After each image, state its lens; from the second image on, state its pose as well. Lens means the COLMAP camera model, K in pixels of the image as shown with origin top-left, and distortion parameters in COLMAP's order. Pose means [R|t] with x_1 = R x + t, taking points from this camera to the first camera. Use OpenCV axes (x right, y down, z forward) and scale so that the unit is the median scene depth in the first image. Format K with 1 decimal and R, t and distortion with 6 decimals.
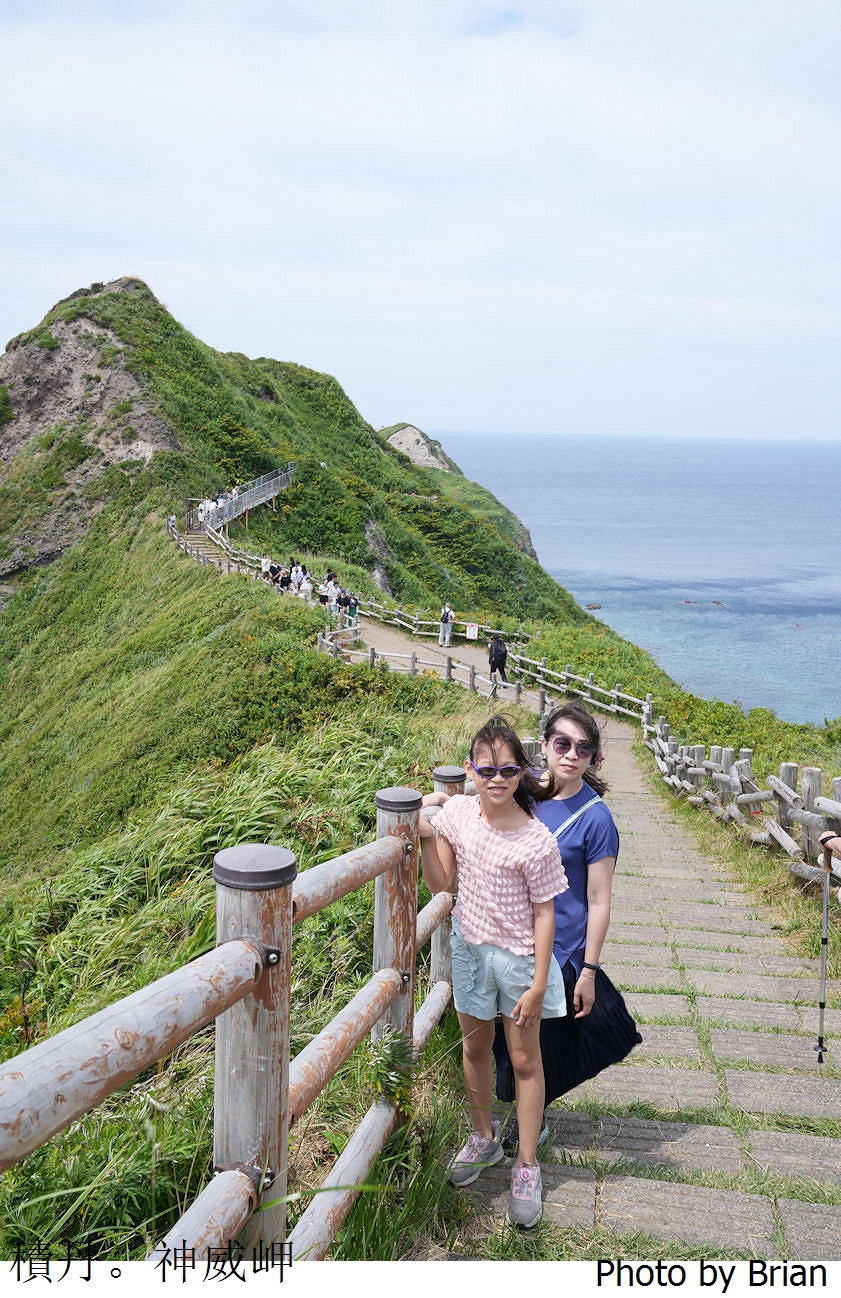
lens RADIAL K [[1349.4, 0, 417.2], [0, 1349.4, 655.3], [0, 0, 1]] dist [-0.002428, 0.000000]
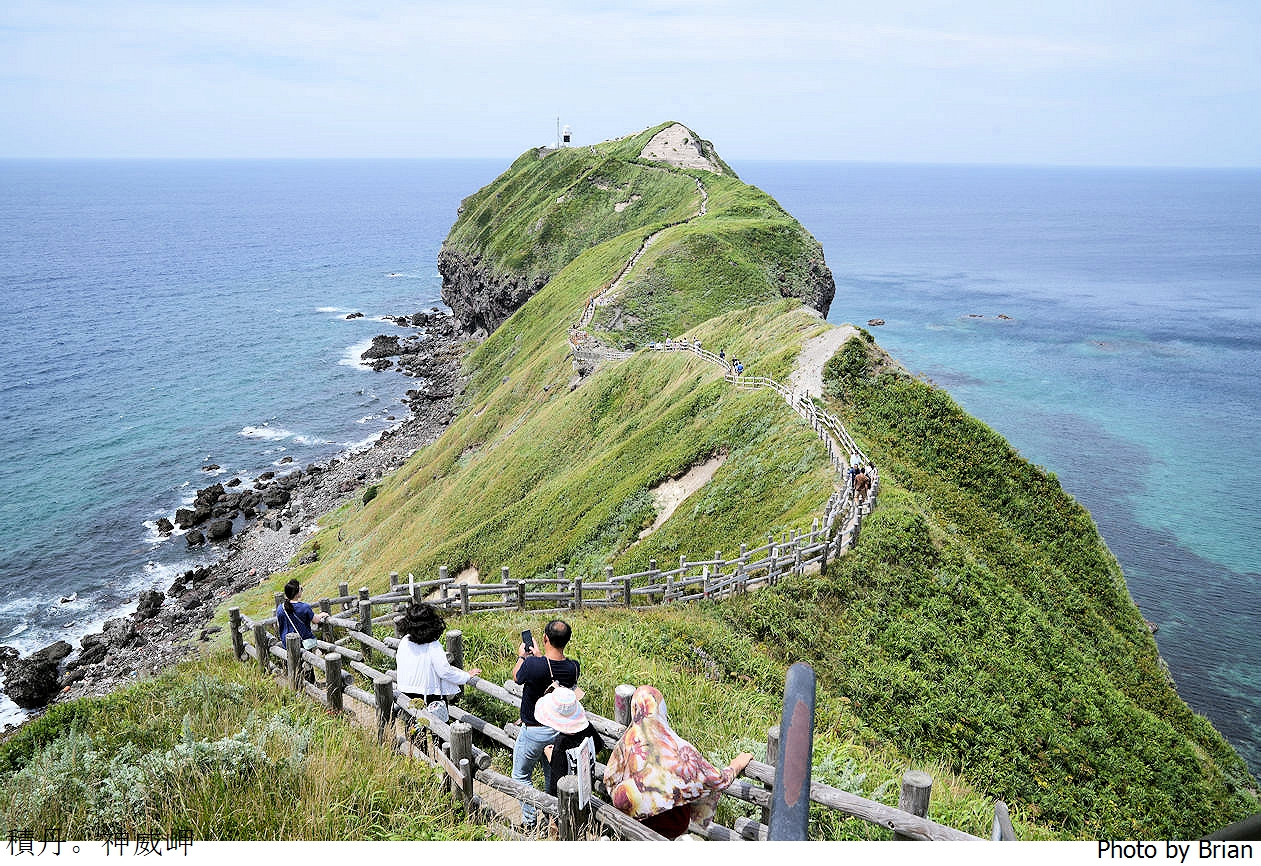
lens RADIAL K [[1065.3, 0, 631.2], [0, 1065.3, 430.8], [0, 0, 1]] dist [-0.043000, 0.030100]
pose [[0.997753, 0.006980, -0.066634, 0.062479], [-0.001404, 0.996518, 0.083362, -0.157782], [0.066984, -0.083081, 0.994289, 1.602469]]
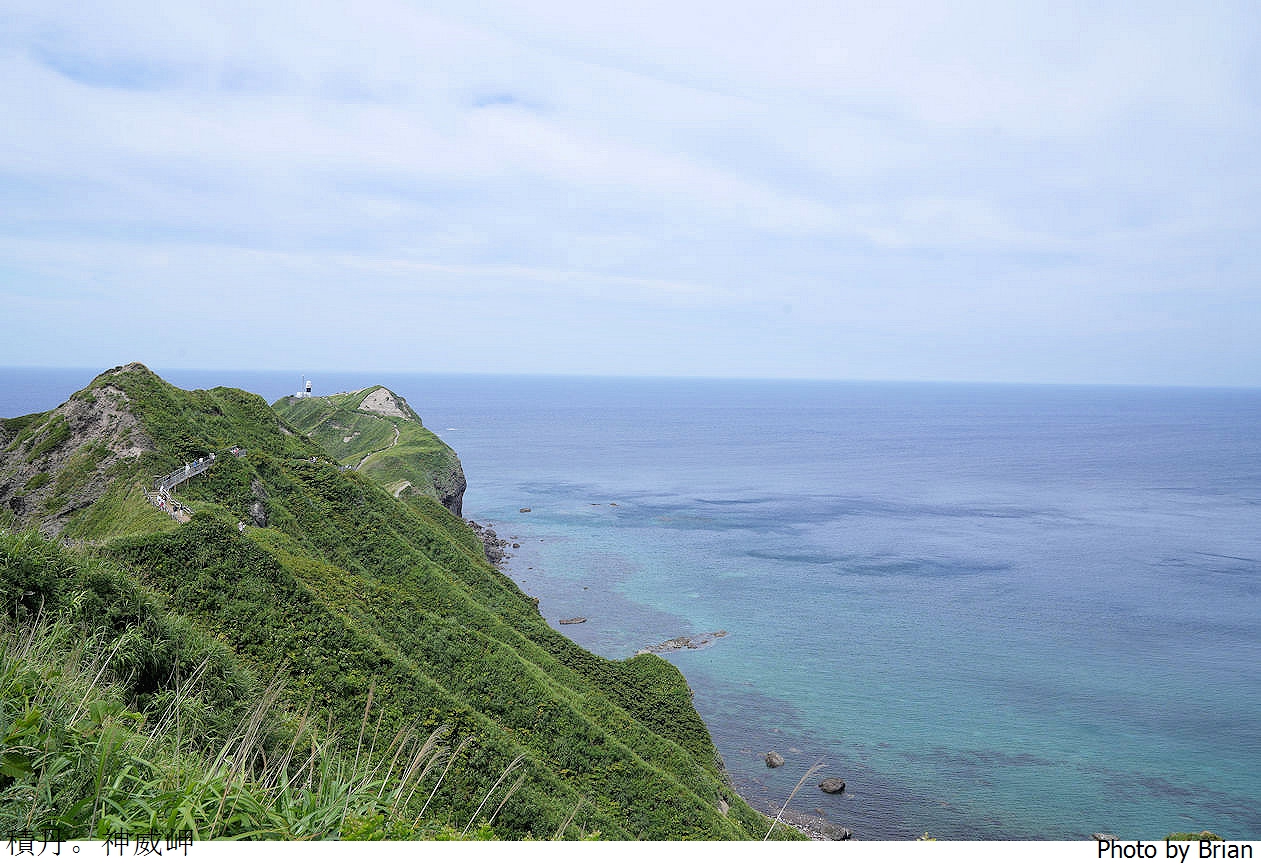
lens RADIAL K [[1065.3, 0, 620.6], [0, 1065.3, 402.8], [0, 0, 1]] dist [-0.043000, 0.030100]
pose [[0.984264, -0.017136, 0.175869, 0.233464], [0.040871, 0.990375, -0.132241, 0.021201], [-0.171910, 0.137348, 0.975491, -0.696588]]
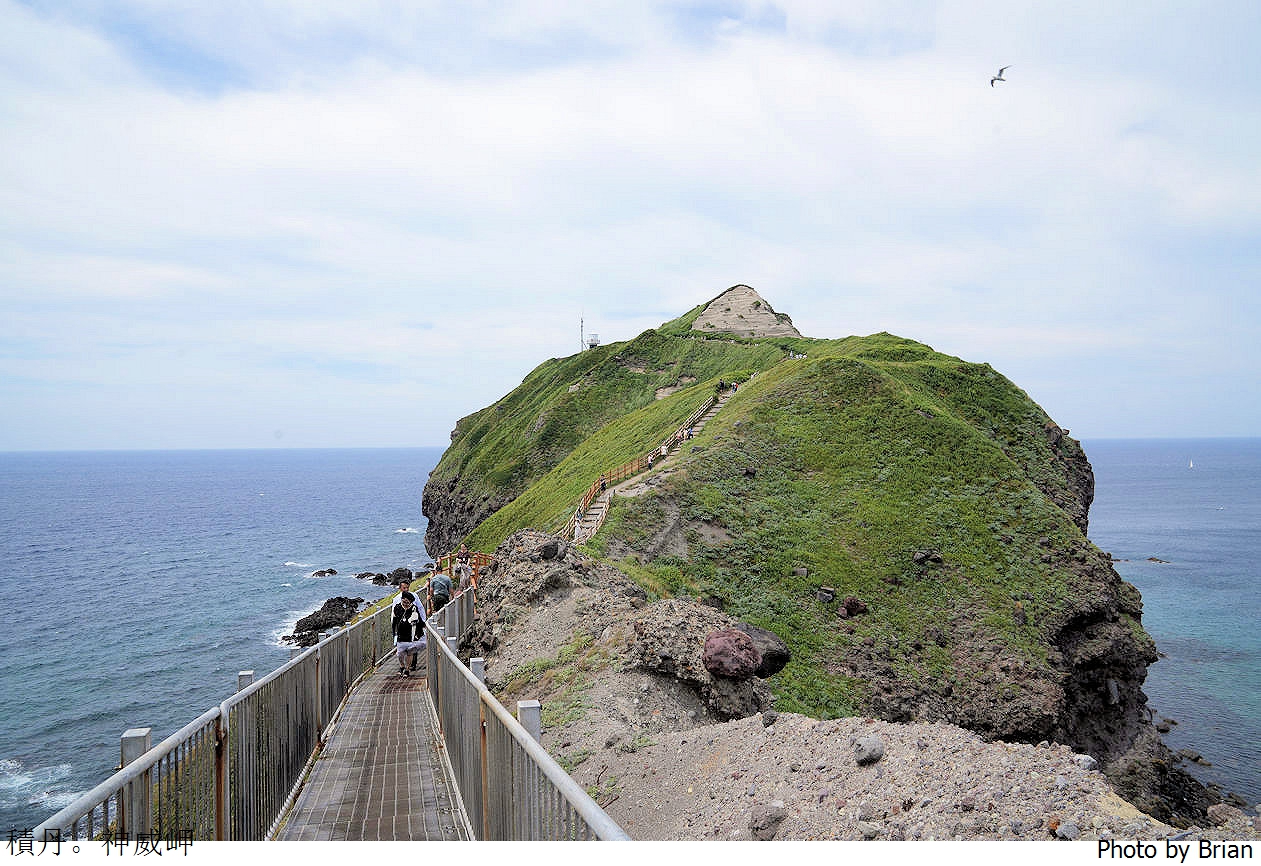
lens RADIAL K [[888.2, 0, 629.7], [0, 888.2, 431.8], [0, 0, 1]] dist [-0.121112, 0.090284]
pose [[0.993780, -0.033495, -0.106204, -0.083261], [0.012144, 0.980602, -0.195635, -0.146159], [0.110697, 0.193129, 0.974909, 3.263265]]
